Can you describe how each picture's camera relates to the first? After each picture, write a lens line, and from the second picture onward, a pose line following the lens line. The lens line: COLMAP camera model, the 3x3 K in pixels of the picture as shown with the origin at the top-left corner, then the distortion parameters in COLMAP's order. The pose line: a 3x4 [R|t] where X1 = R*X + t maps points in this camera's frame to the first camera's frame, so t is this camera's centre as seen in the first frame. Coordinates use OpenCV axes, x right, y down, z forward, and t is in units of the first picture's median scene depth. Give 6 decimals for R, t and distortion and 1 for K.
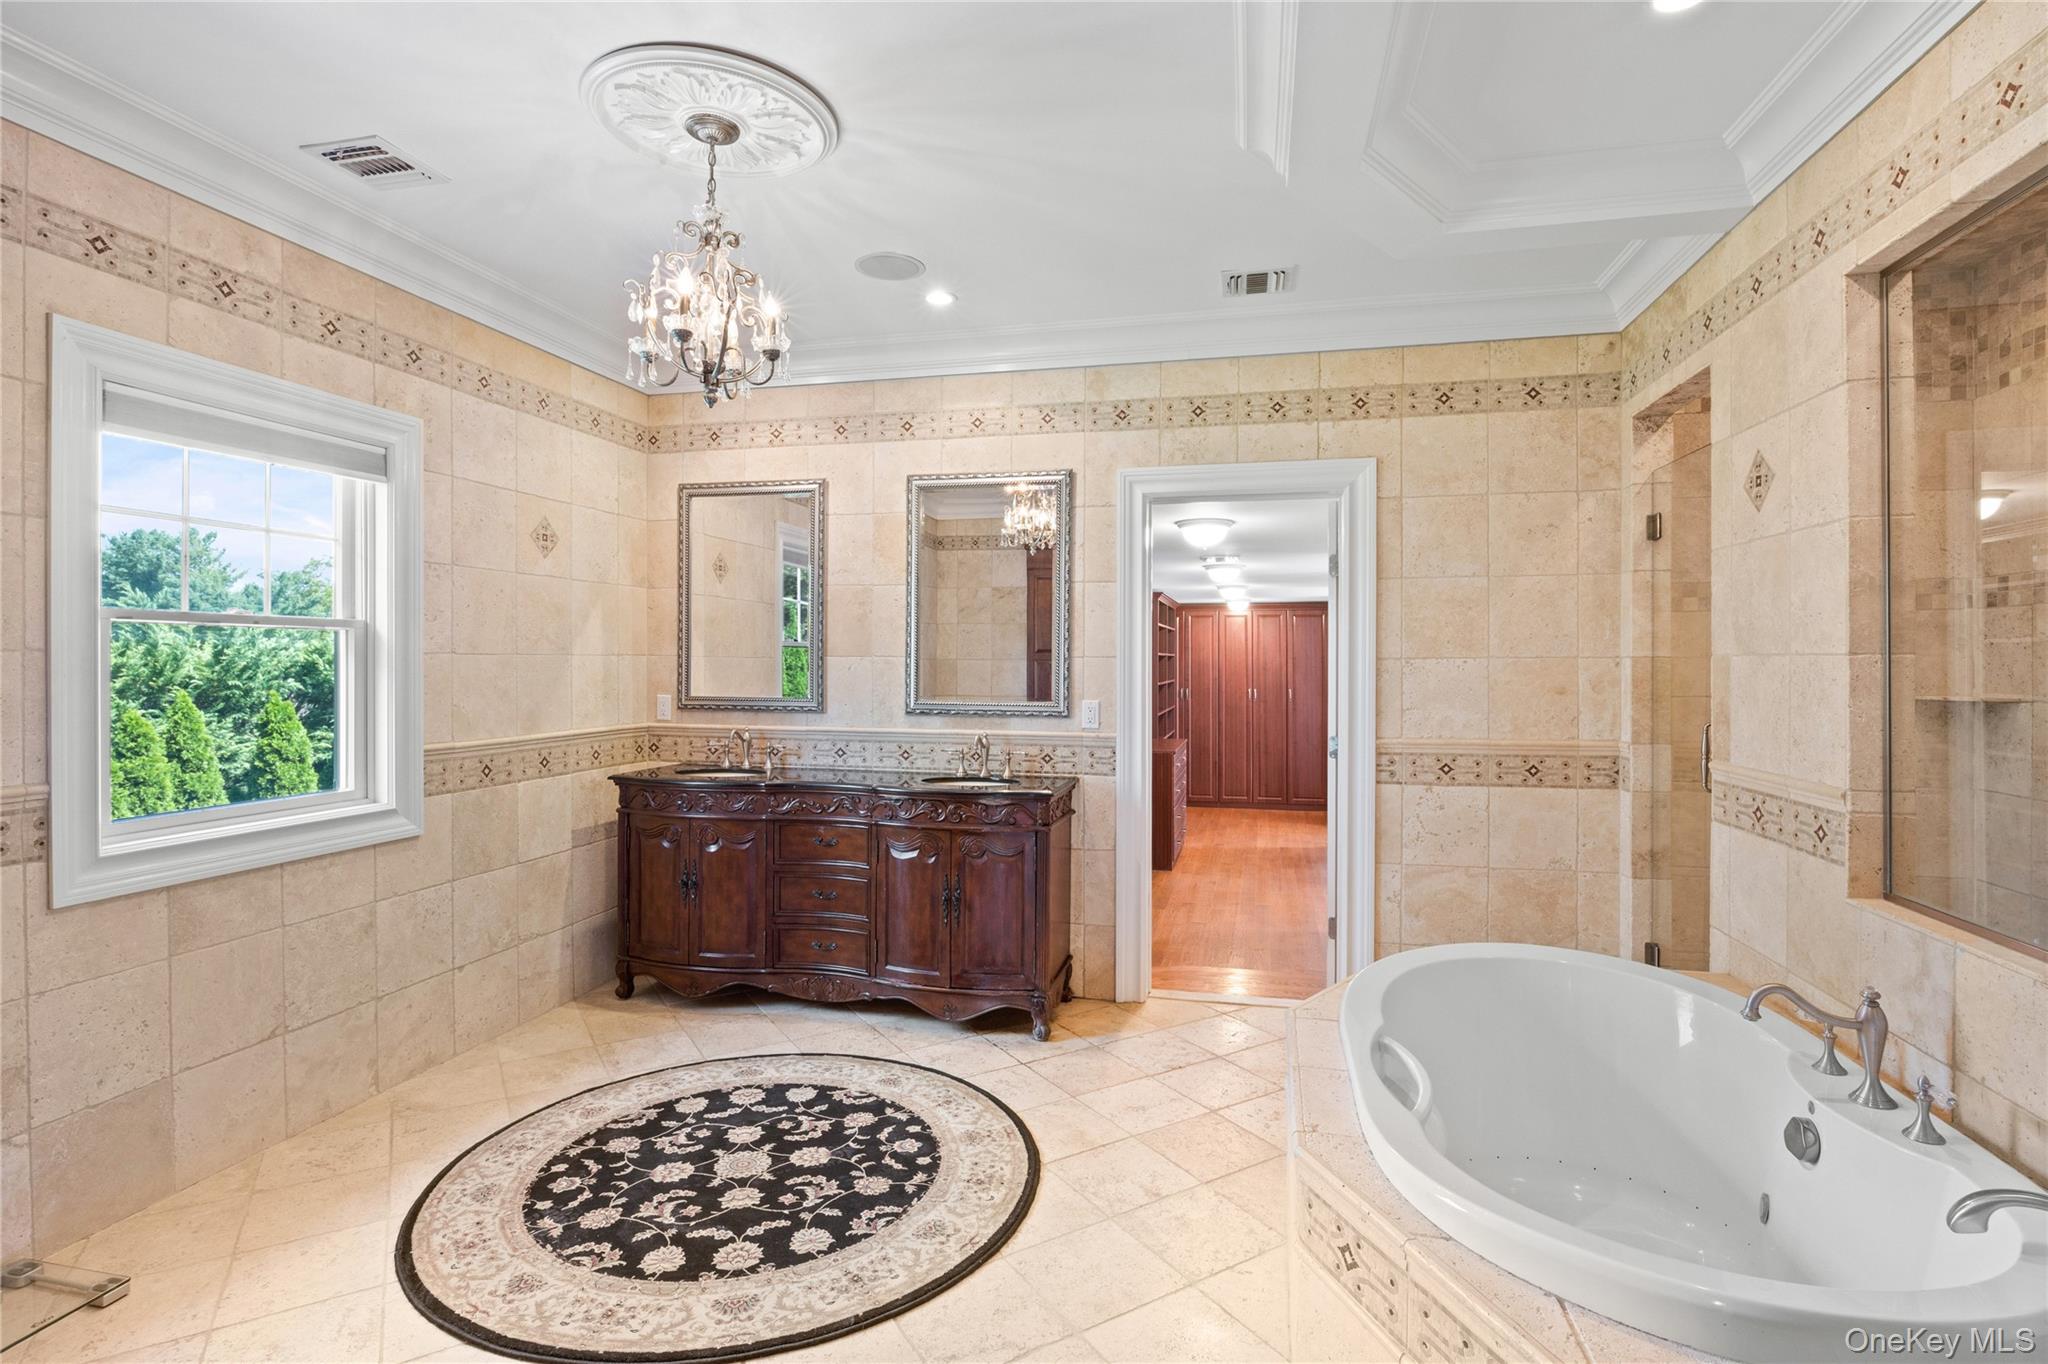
lens RADIAL K [[1051.7, 0, 1018.3], [0, 1051.7, 676.8], [0, 0, 1]] dist [0.000407, 0.000000]
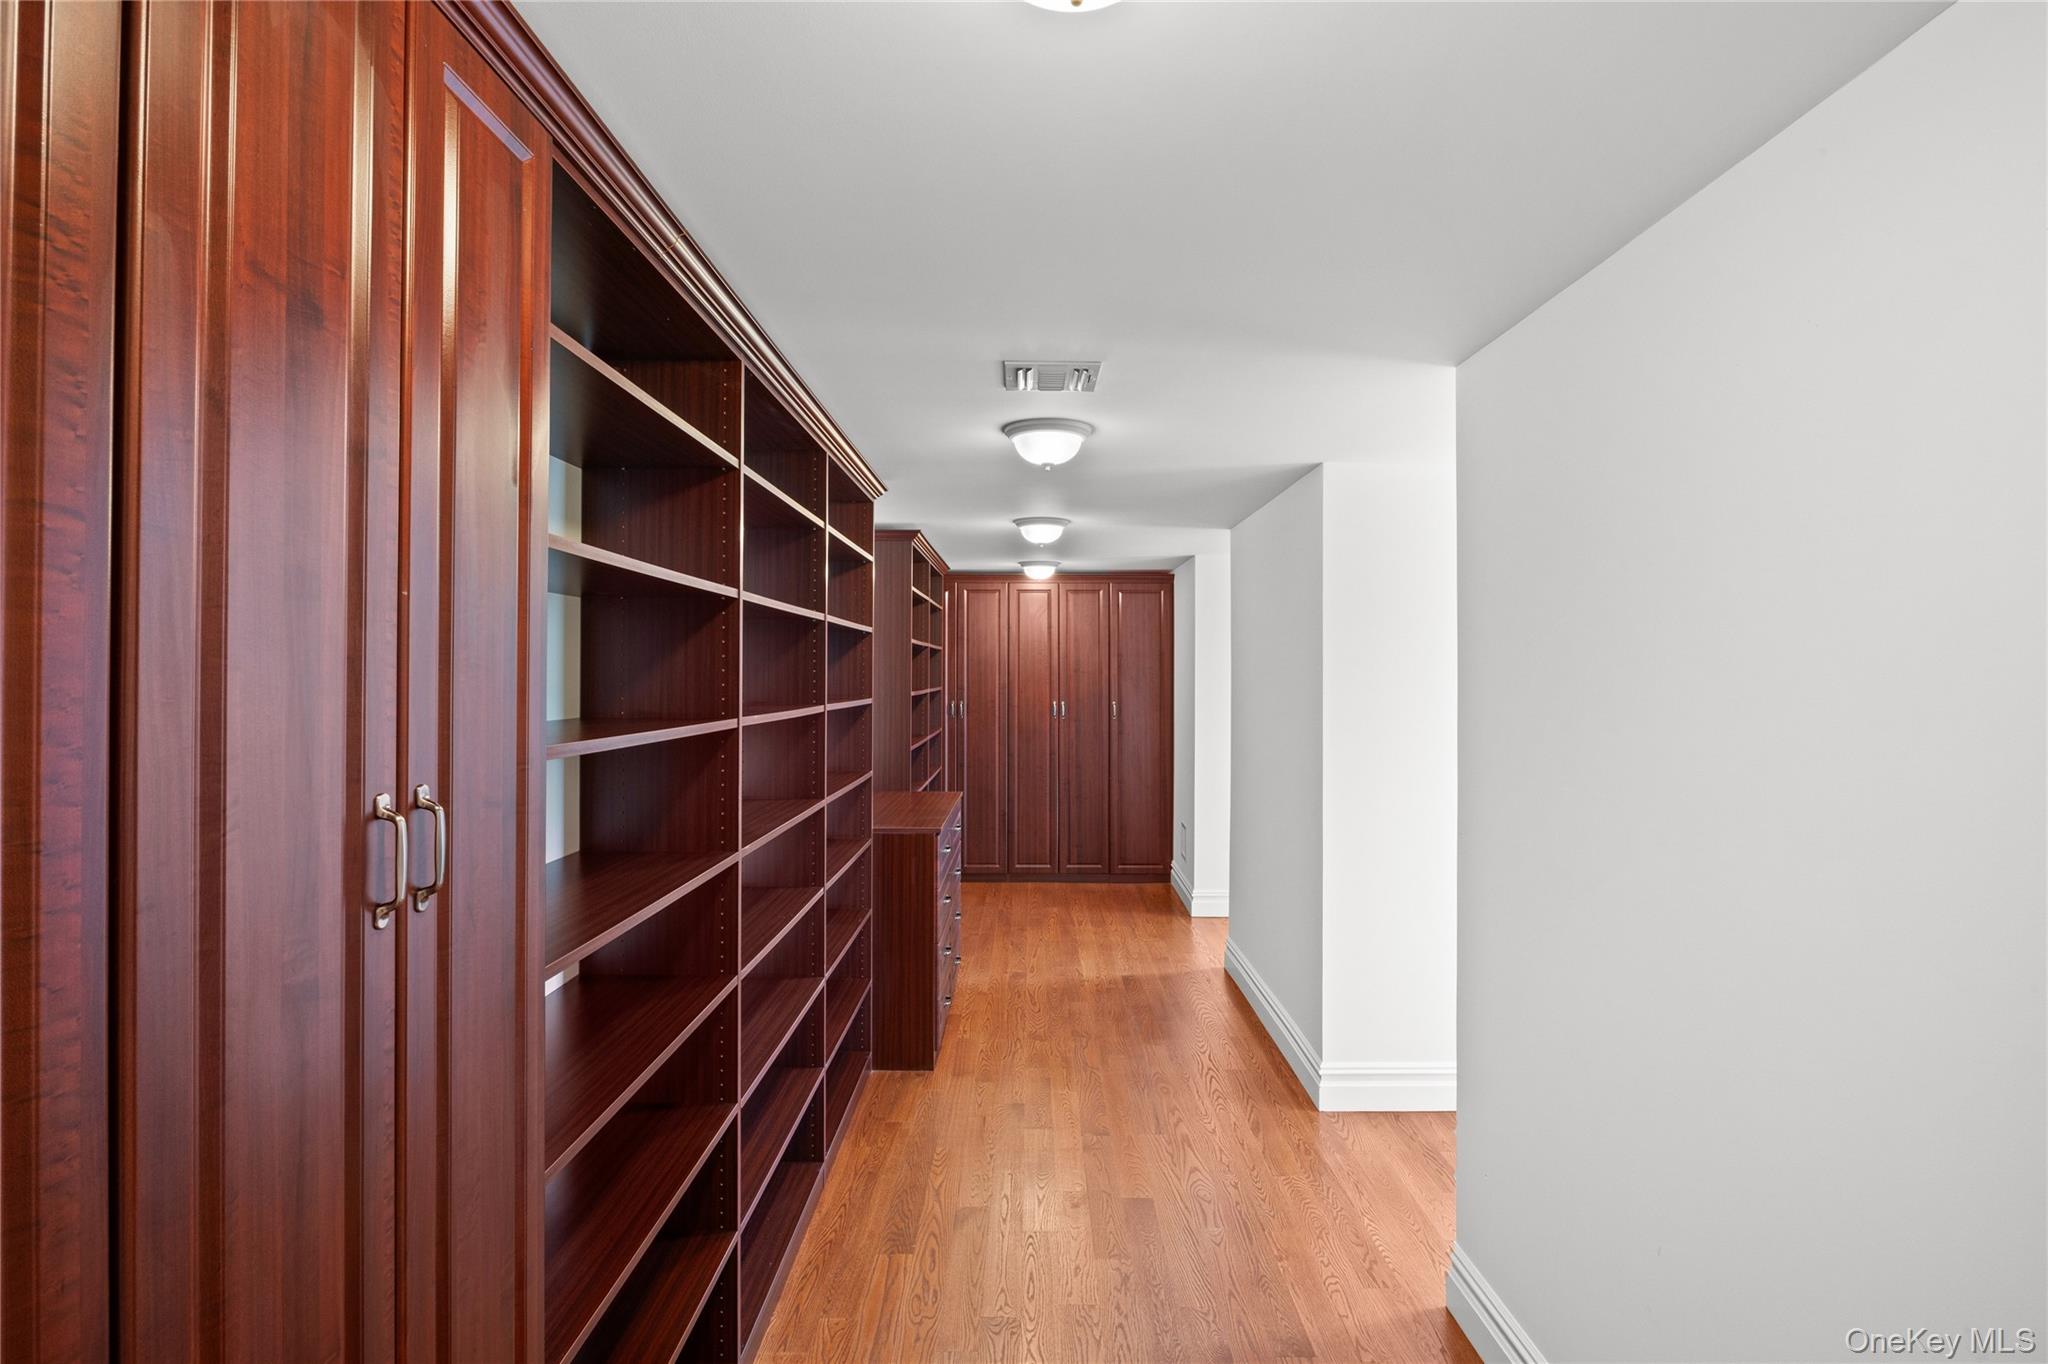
lens RADIAL K [[1051.7, 0, 1022.0], [0, 1051.7, 677.1], [0, 0, 1]] dist [0.000407, 0.000000]
pose [[0.975754, 0.000977, 0.218870, 0.056391], [0.000805, 0.999967, -0.008054, 0.001598], [-0.218871, 0.008035, 0.975721, 0.365476]]
